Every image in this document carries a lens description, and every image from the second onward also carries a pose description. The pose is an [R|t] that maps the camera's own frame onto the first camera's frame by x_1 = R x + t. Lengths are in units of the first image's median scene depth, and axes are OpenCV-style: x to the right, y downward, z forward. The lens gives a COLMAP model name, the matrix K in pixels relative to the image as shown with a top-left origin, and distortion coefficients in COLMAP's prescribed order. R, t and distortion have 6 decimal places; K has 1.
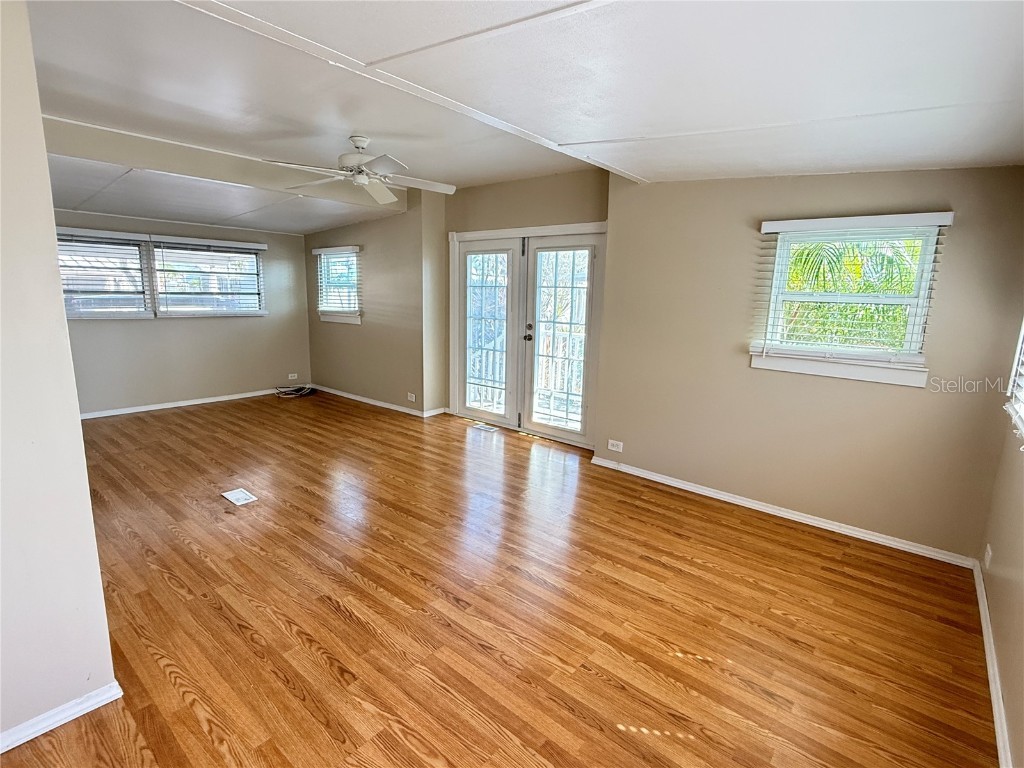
lens RADIAL K [[505.1, 0, 511.1], [0, 505.1, 382.1], [0, 0, 1]] dist [-0.000519, -0.000120]
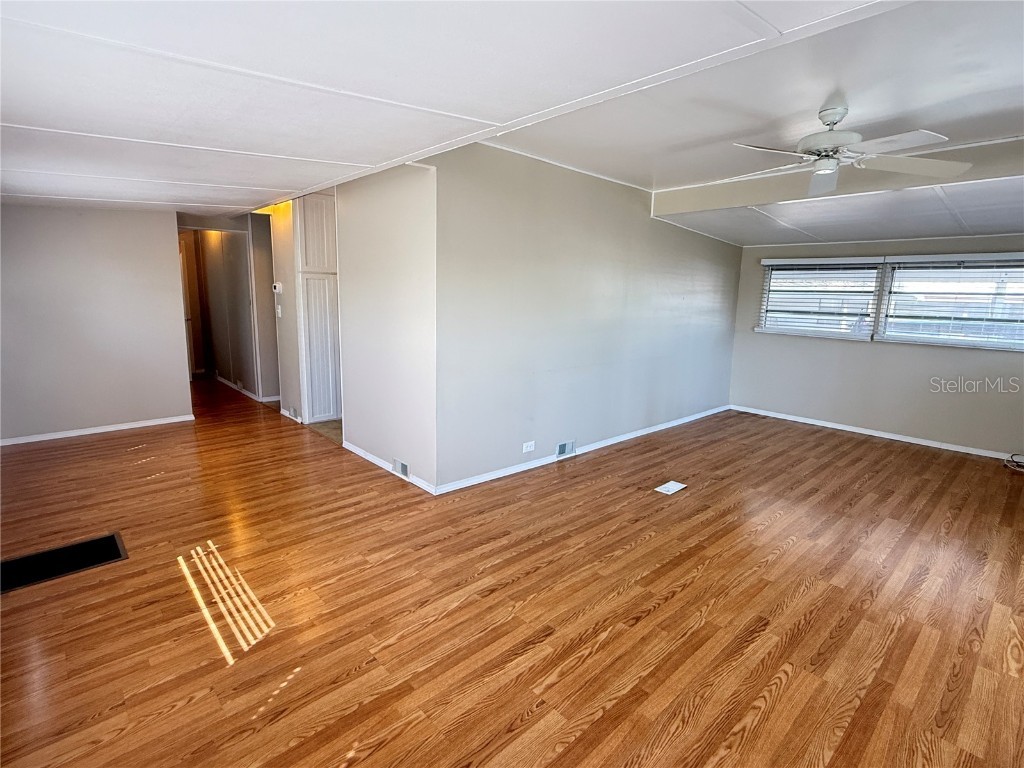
lens RADIAL K [[505.1, 0, 511.1], [0, 505.1, 382.1], [0, 0, 1]] dist [-0.000519, -0.000120]
pose [[-0.117768, 0.143930, -0.982555, 0.885253], [-0.203524, 0.964939, 0.165743, -0.176264], [0.971961, 0.219493, -0.084345, 1.055480]]
